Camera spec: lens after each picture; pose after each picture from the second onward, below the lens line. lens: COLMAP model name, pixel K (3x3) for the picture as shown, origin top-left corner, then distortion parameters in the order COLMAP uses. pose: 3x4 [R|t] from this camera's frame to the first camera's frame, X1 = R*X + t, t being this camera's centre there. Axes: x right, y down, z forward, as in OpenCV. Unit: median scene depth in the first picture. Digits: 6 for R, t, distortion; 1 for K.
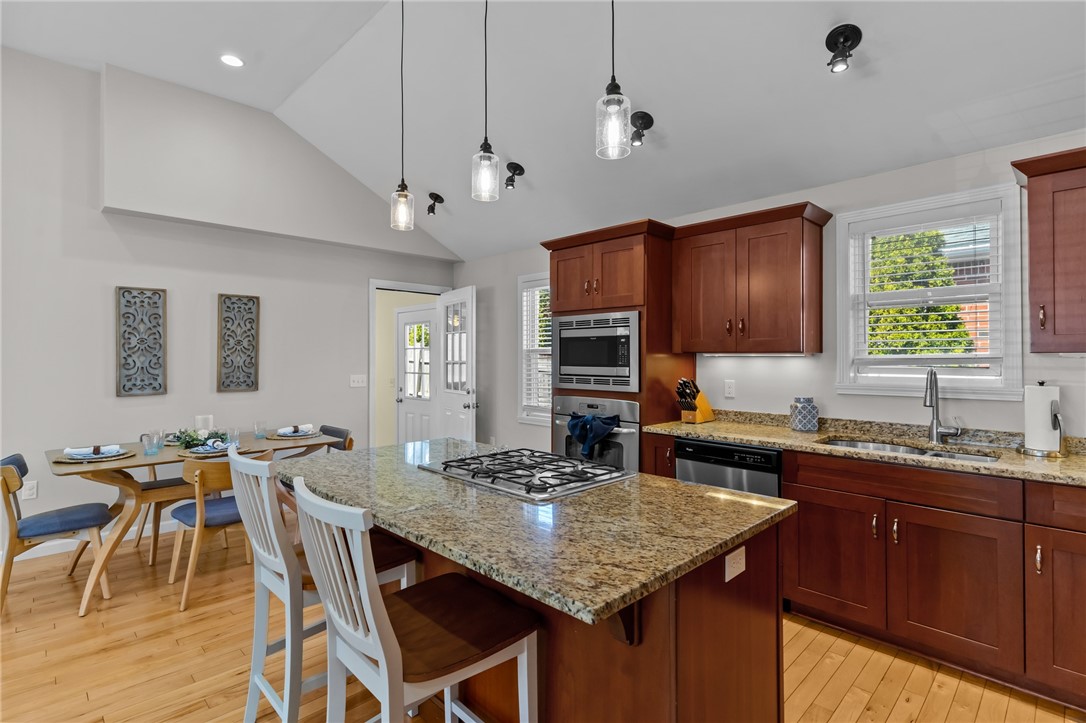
lens RADIAL K [[530.3, 0, 536.2], [0, 530.3, 354.0], [0, 0, 1]] dist [0.000158, 0.000192]
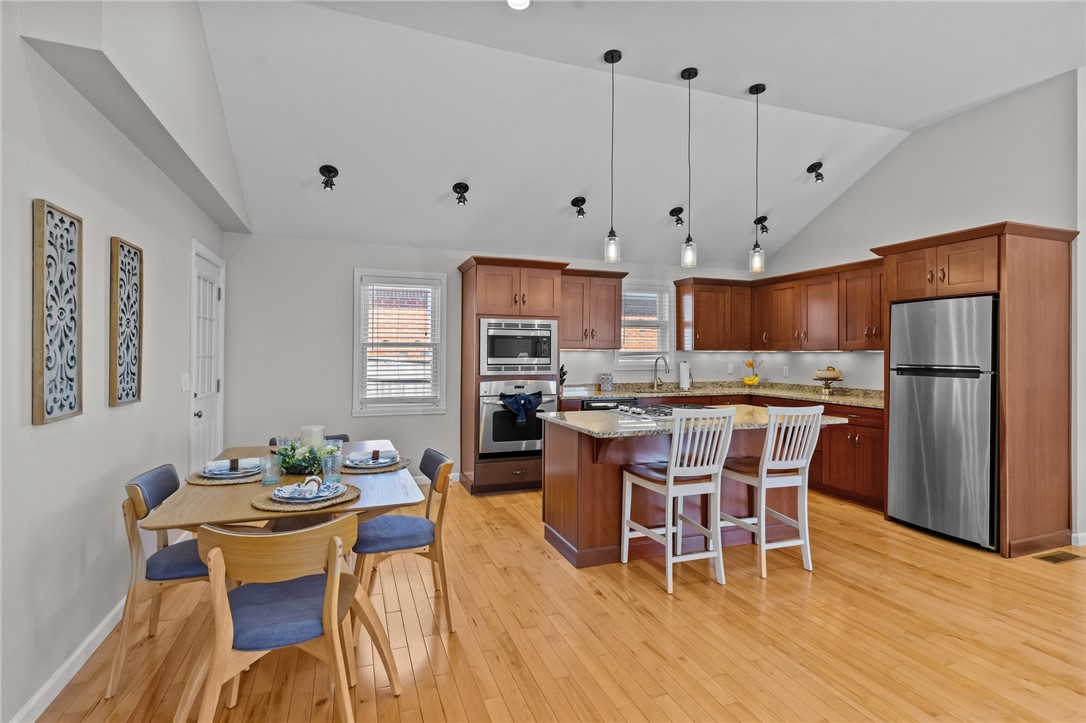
lens RADIAL K [[525.1, 0, 544.2], [0, 525.1, 357.8], [0, 0, 1]] dist [0.003775, 0.000460]
pose [[0.399859, -0.005099, 0.916562, -1.128338], [-0.009706, 0.999905, 0.009796, 0.010134], [-0.916525, -0.012813, 0.399772, 0.406244]]
